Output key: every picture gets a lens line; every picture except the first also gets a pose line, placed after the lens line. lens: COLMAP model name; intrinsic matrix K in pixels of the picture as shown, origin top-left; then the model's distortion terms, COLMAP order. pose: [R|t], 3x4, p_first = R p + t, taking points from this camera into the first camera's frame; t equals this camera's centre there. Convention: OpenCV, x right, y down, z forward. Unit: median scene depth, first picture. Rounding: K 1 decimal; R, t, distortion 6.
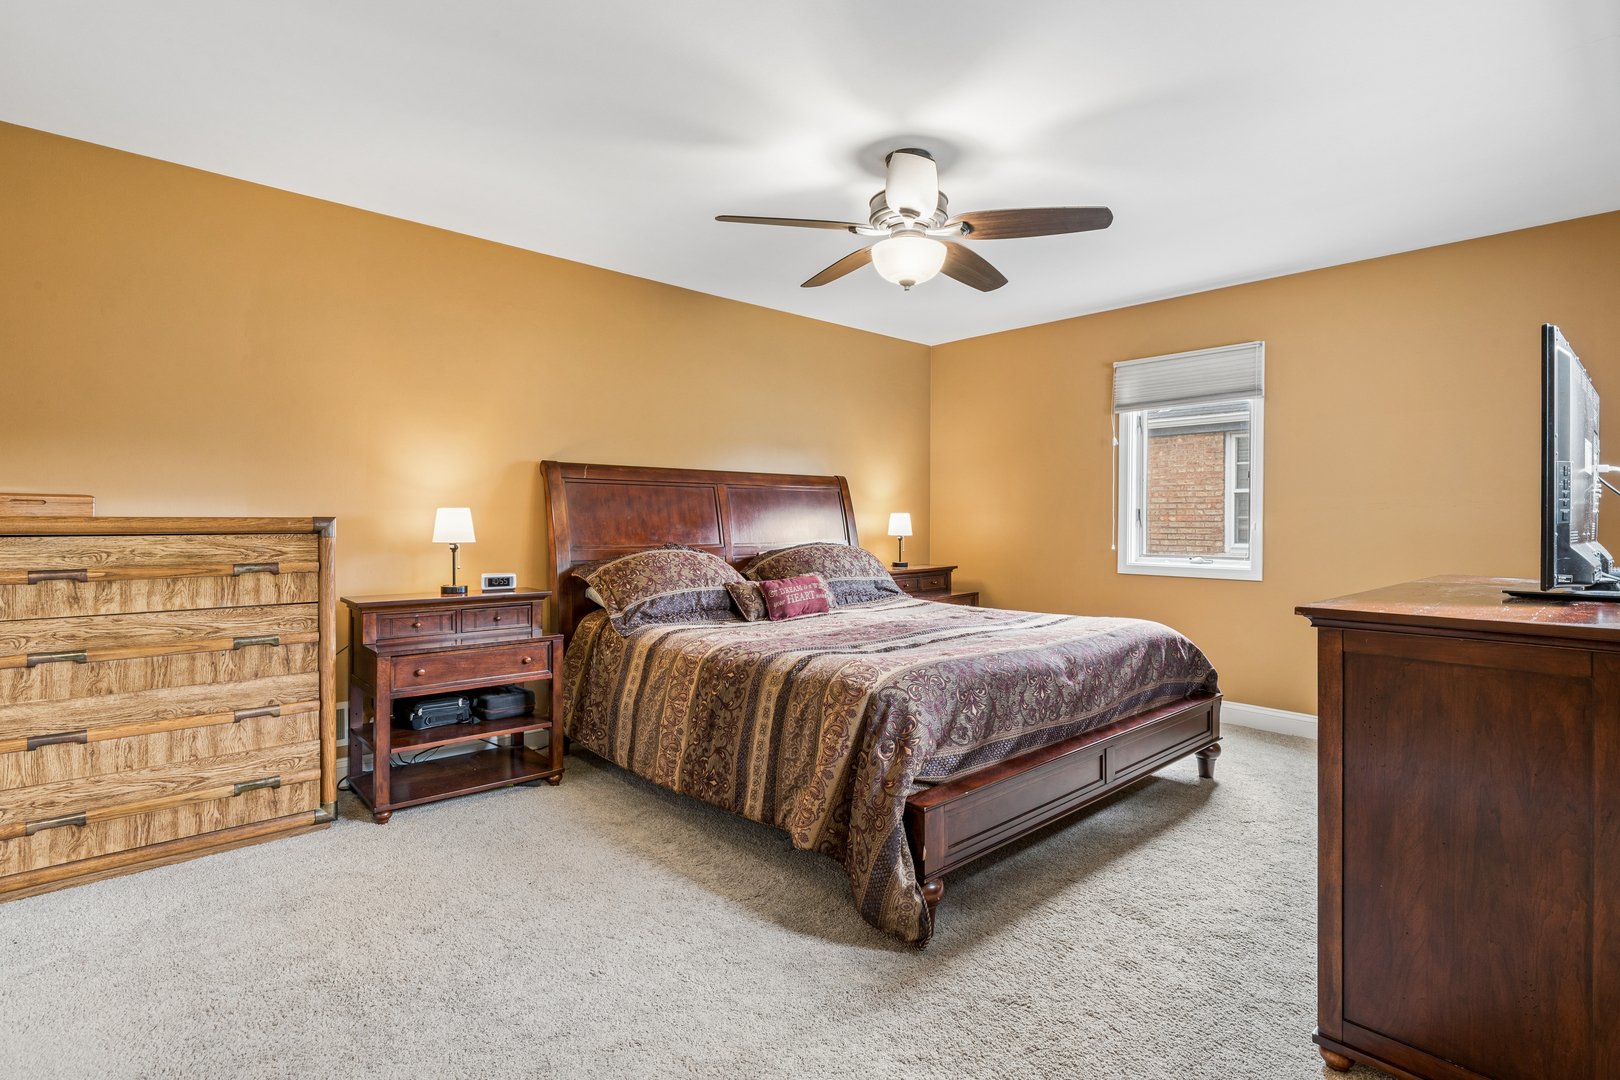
lens RADIAL K [[793.2, 0, 810.0], [0, 793.2, 533.4], [0, 0, 1]] dist [-0.006220, -0.000129]
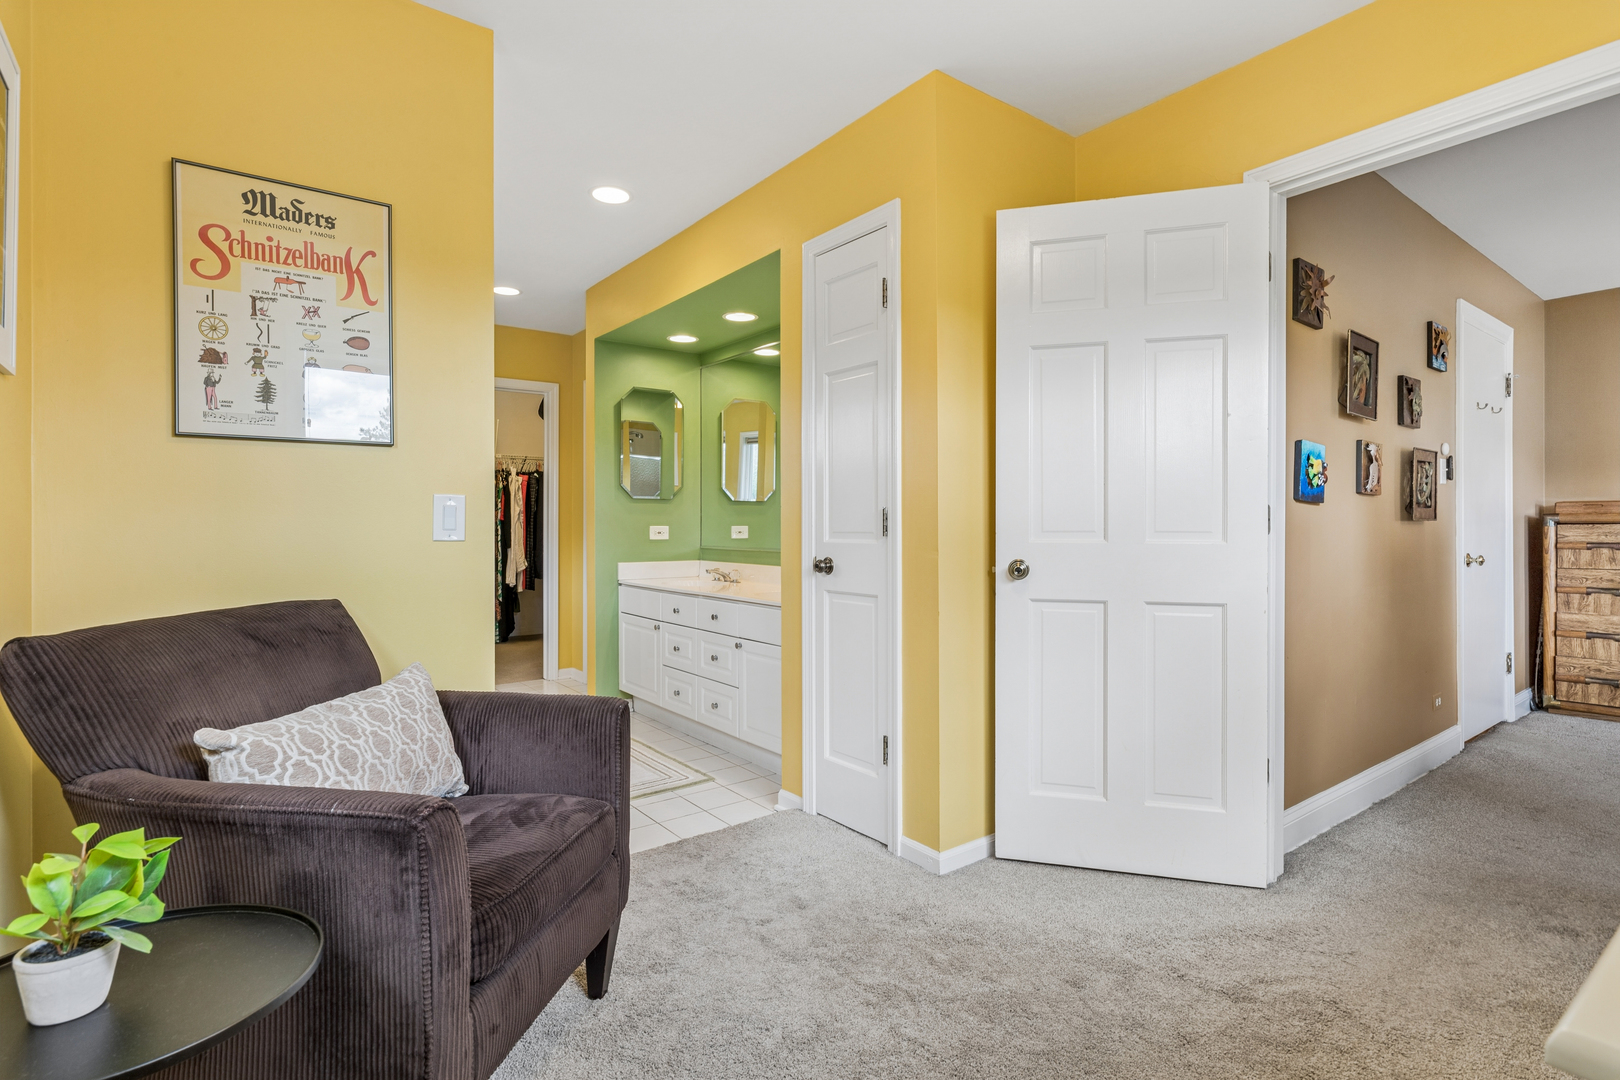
lens RADIAL K [[793.2, 0, 813.0], [0, 793.2, 527.6], [0, 0, 1]] dist [-0.006220, -0.000129]
pose [[-0.100508, -0.002421, -0.994933, 1.037725], [0.004533, 0.999986, -0.002891, 0.009180], [0.994926, -0.004801, -0.100495, -0.627583]]
